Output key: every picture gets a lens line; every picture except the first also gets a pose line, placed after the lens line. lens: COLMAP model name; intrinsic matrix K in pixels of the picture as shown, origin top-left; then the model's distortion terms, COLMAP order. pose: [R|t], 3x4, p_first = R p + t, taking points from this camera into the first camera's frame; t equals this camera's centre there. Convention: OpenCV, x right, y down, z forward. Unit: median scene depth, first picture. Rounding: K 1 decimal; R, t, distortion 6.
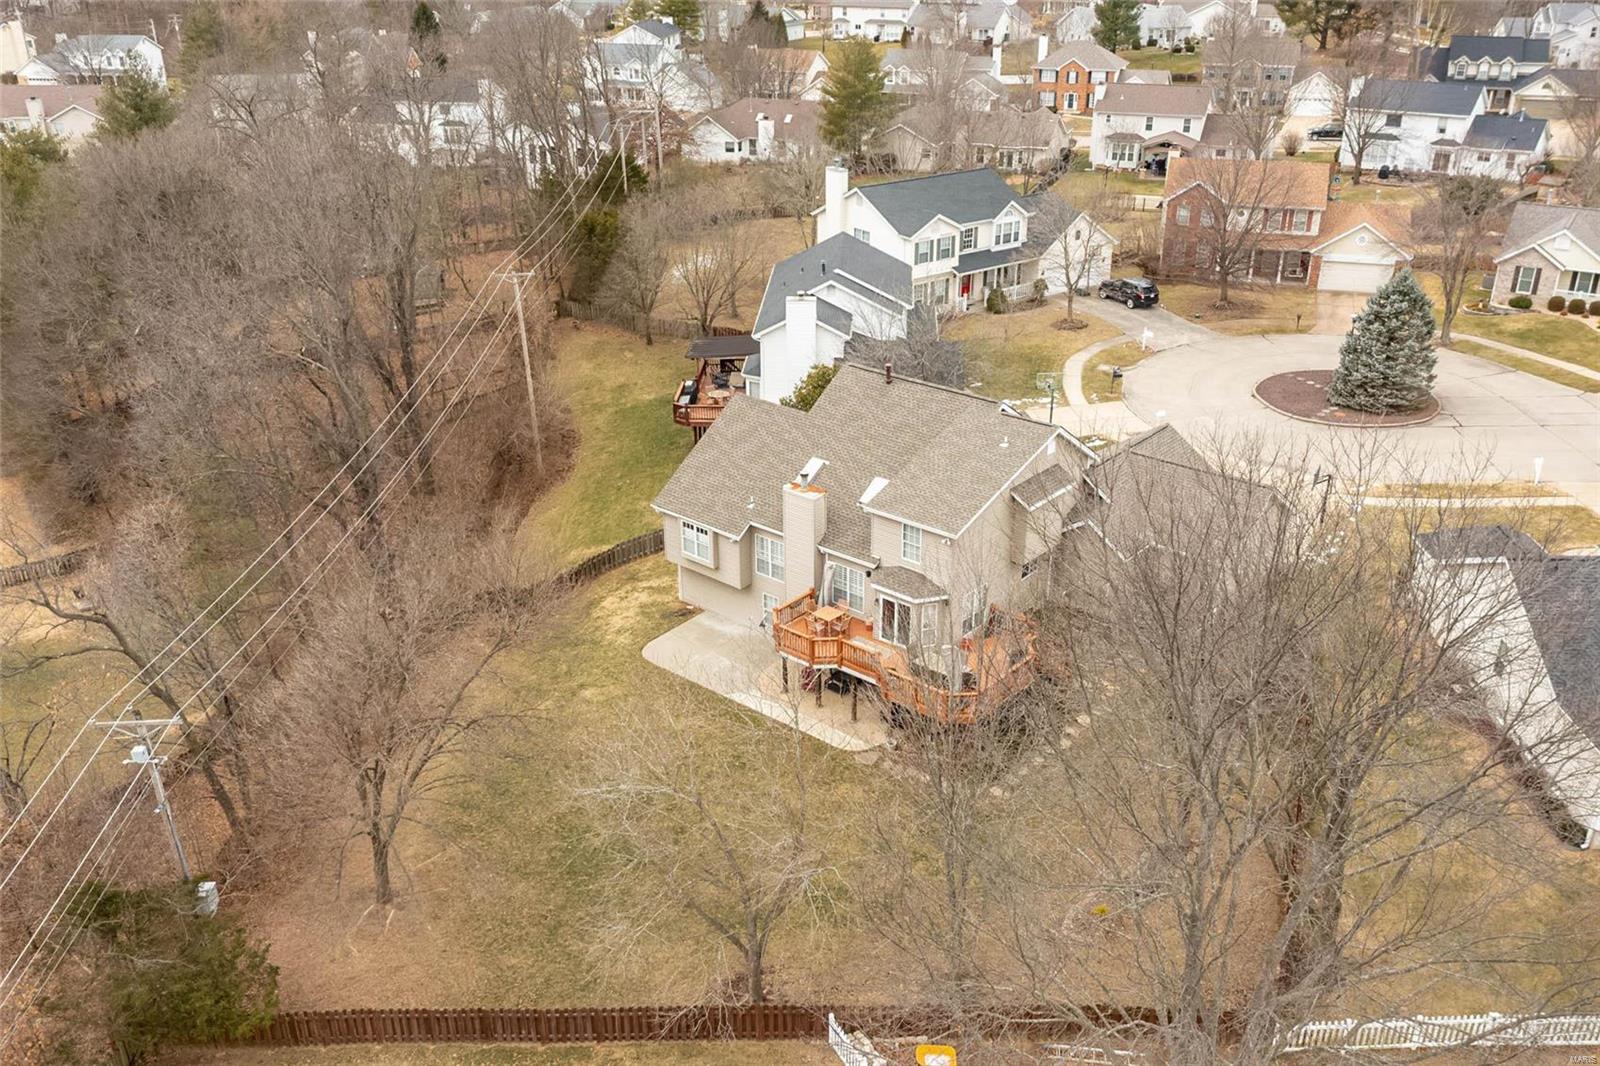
lens RADIAL K [[1379.5, 0, 812.9], [0, 1379.5, 584.2], [0, 0, 1]] dist [-0.003046, 0.012718]
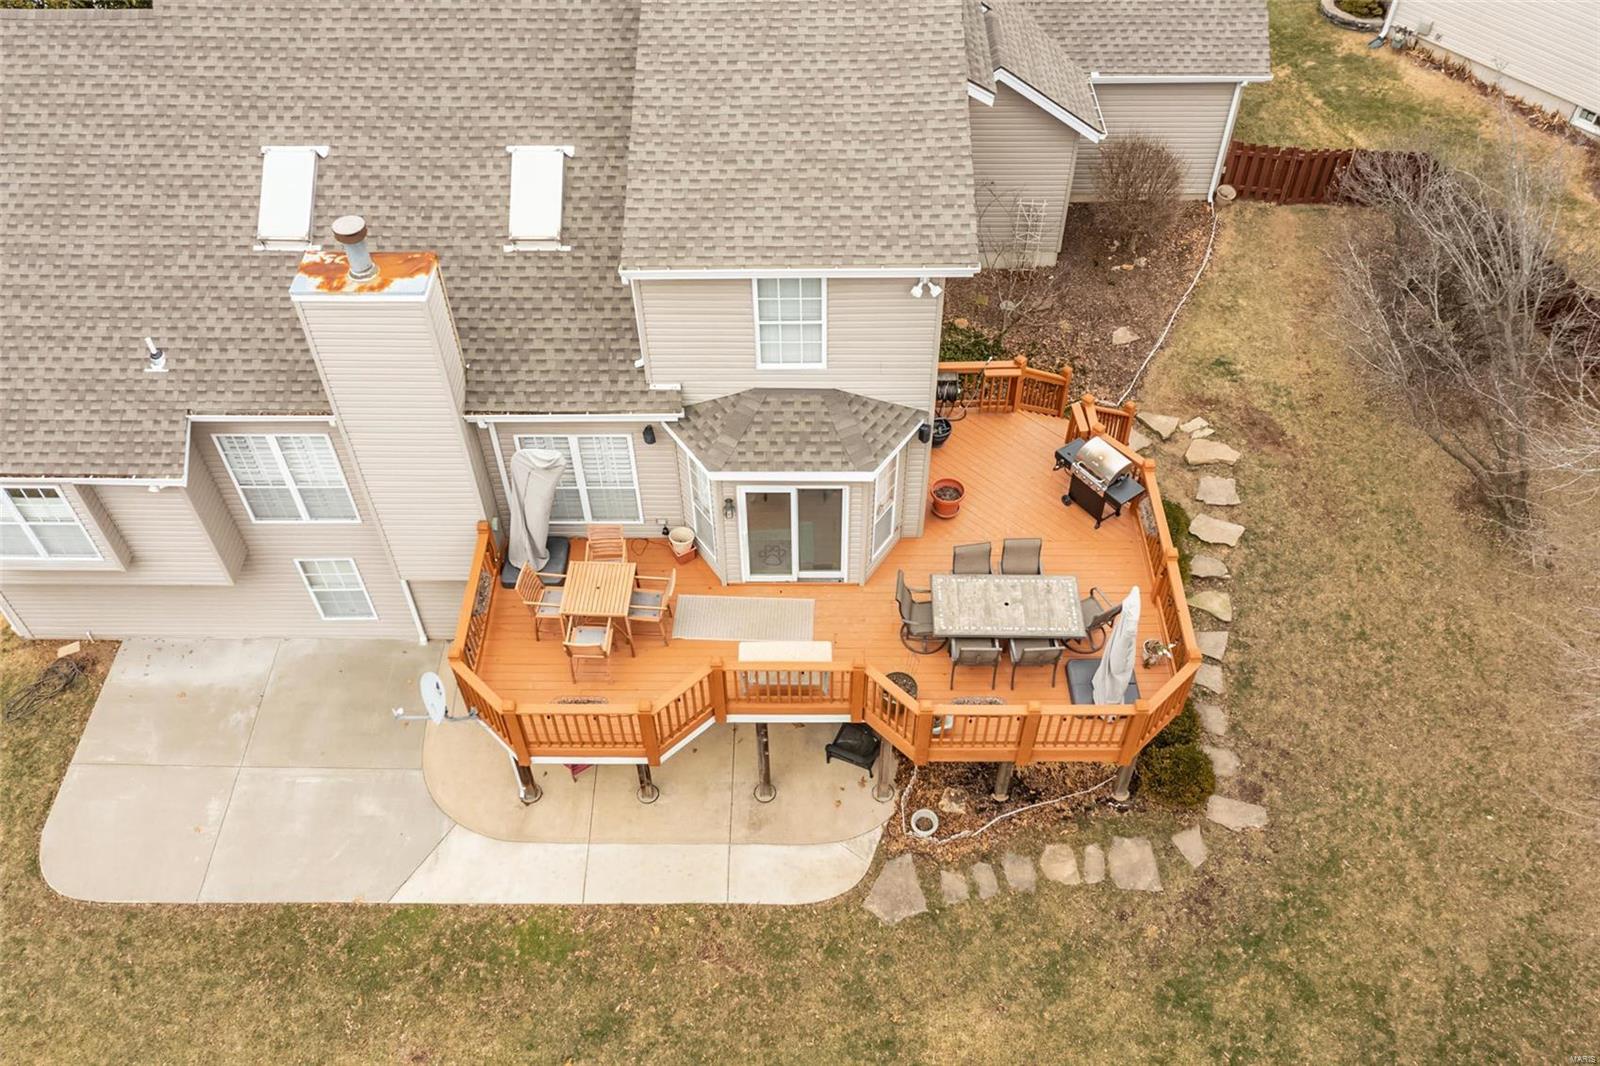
lens RADIAL K [[1282.6, 0, 808.1], [0, 1282.6, 535.9], [0, 0, 1]] dist [-0.009986, 0.018772]
pose [[0.766013, -0.479654, 0.427968, -0.043878], [0.290141, 0.852069, 0.435656, -0.063198], [-0.573623, -0.209547, 0.791863, 0.390103]]
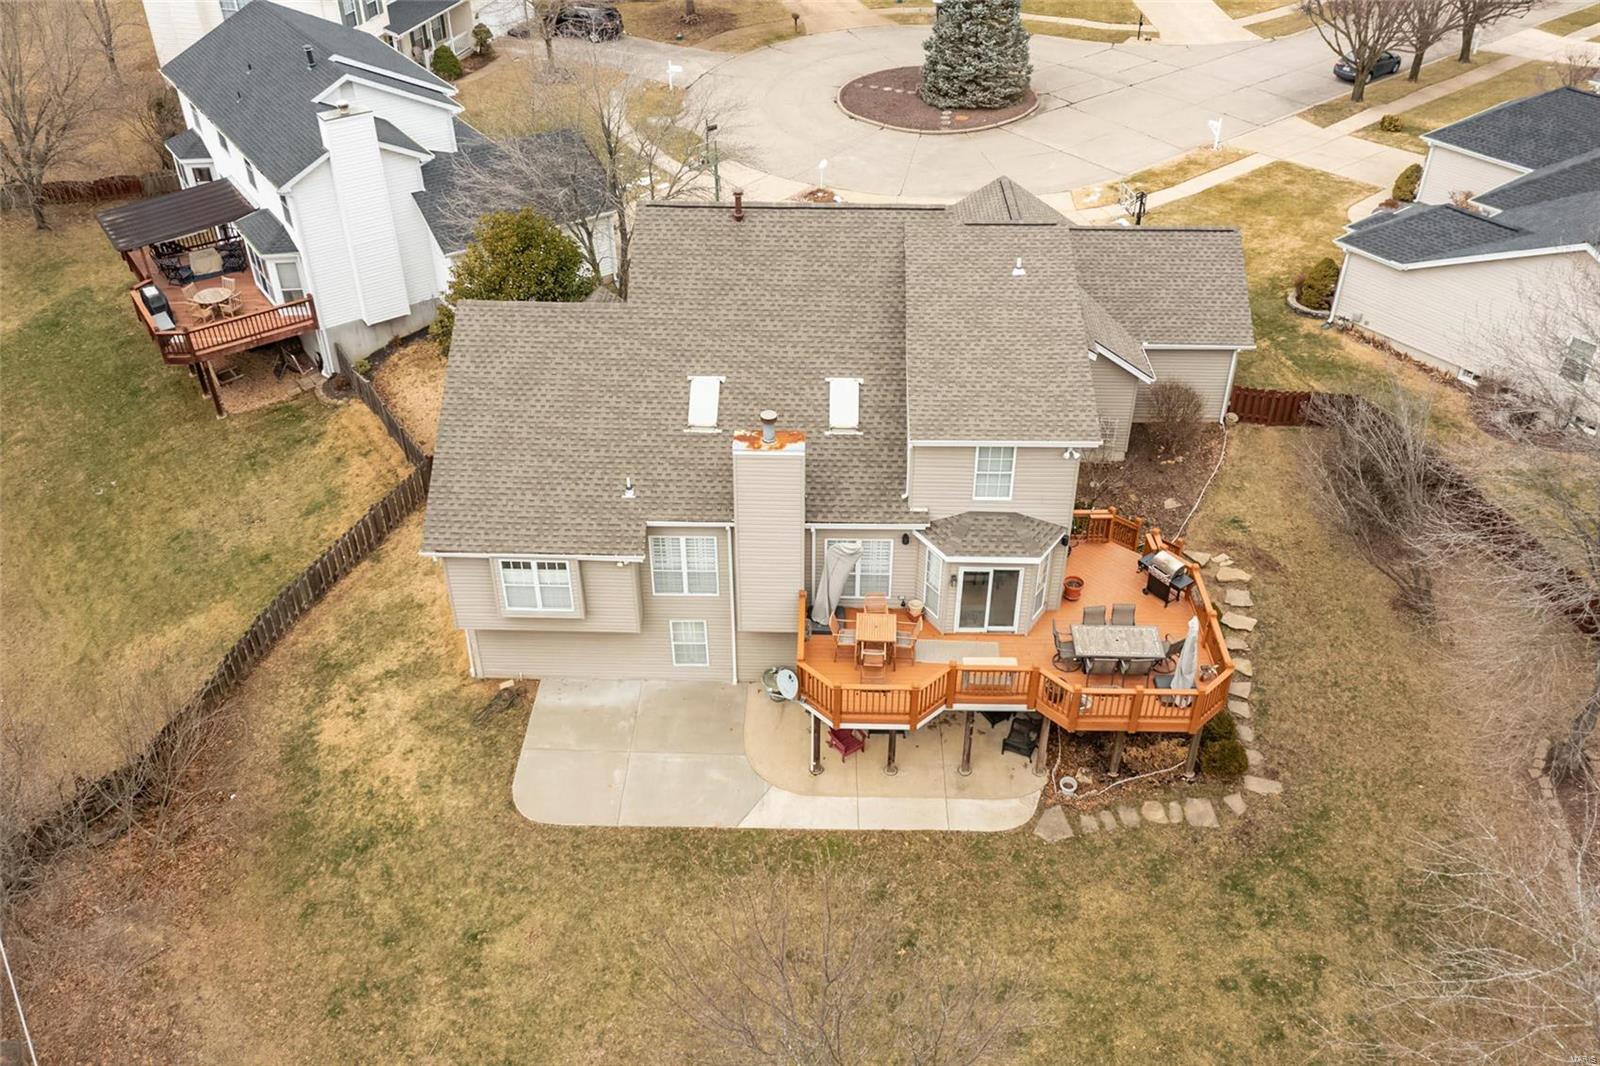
lens RADIAL K [[1282.6, 0, 825.6], [0, 1282.6, 456.8], [0, 0, 1]] dist [-0.009986, 0.018772]
pose [[0.772423, -0.346908, 0.531994, -0.148824], [0.277673, 0.937806, 0.208368, -0.091659], [-0.571192, -0.013228, 0.820710, 0.306125]]
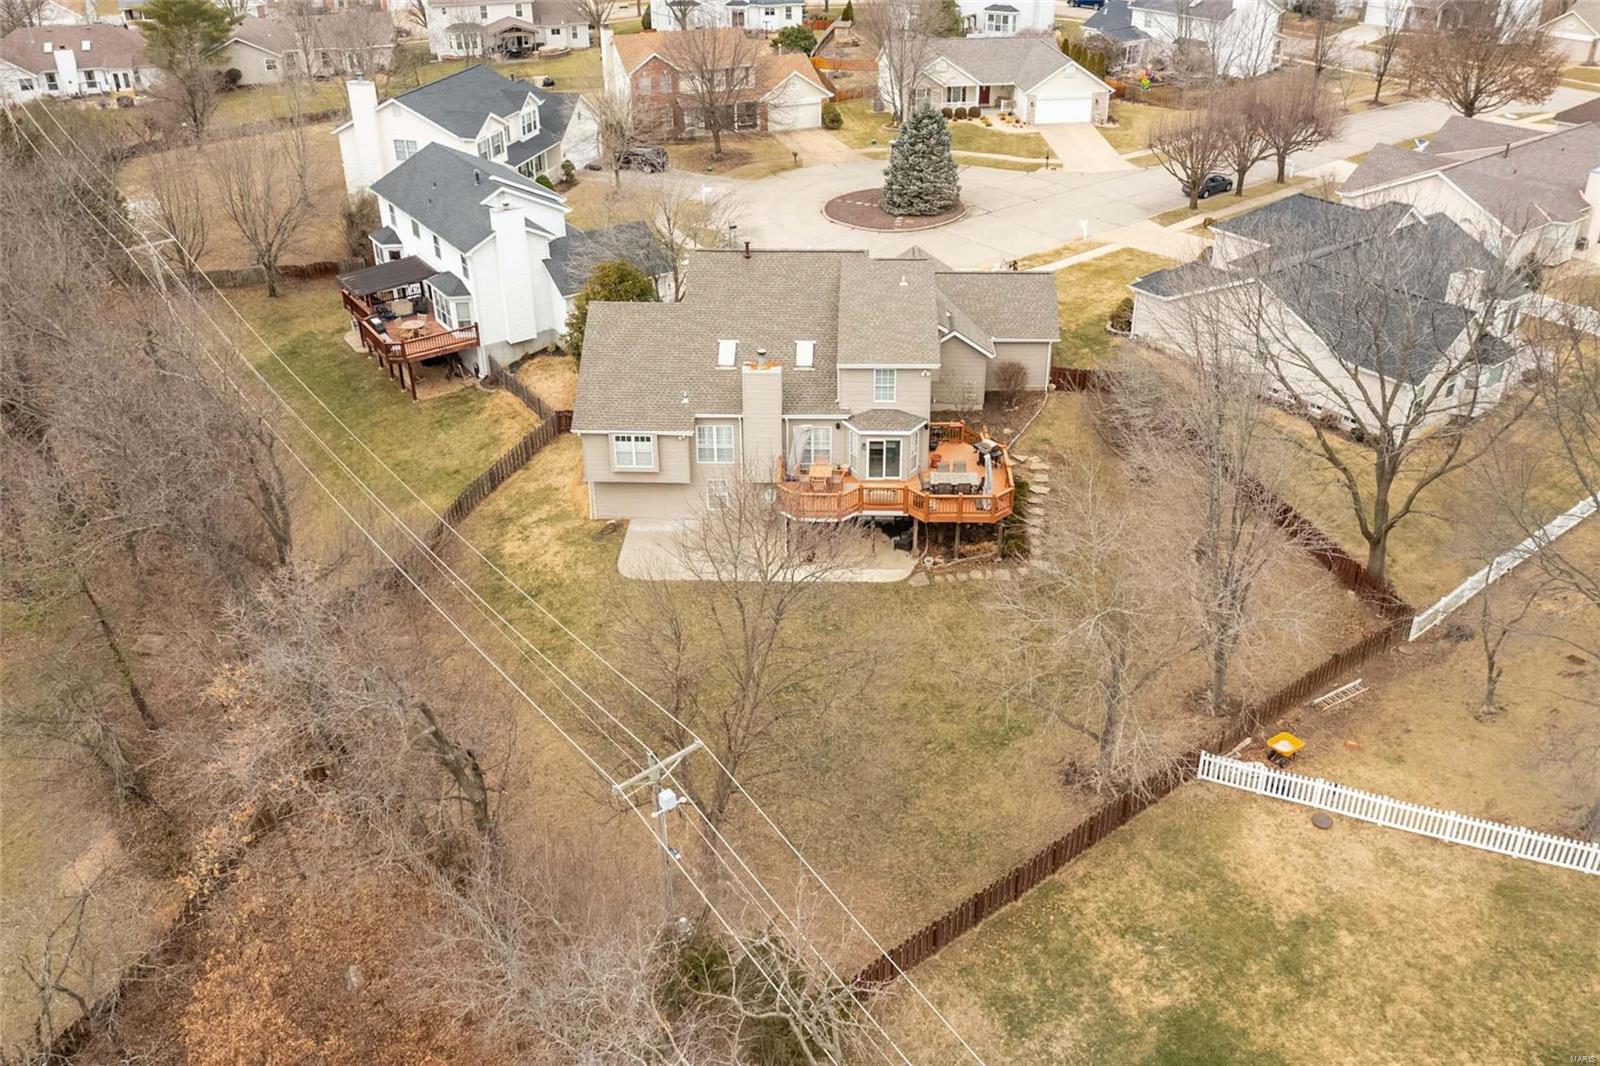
lens RADIAL K [[1282.6, 0, 826.9], [0, 1282.6, 437.7], [0, 0, 1]] dist [-0.009986, 0.018772]
pose [[0.779752, -0.282527, 0.558718, -0.291706], [0.281475, 0.955315, 0.090244, -0.050442], [-0.559248, 0.086897, 0.824433, 0.094033]]
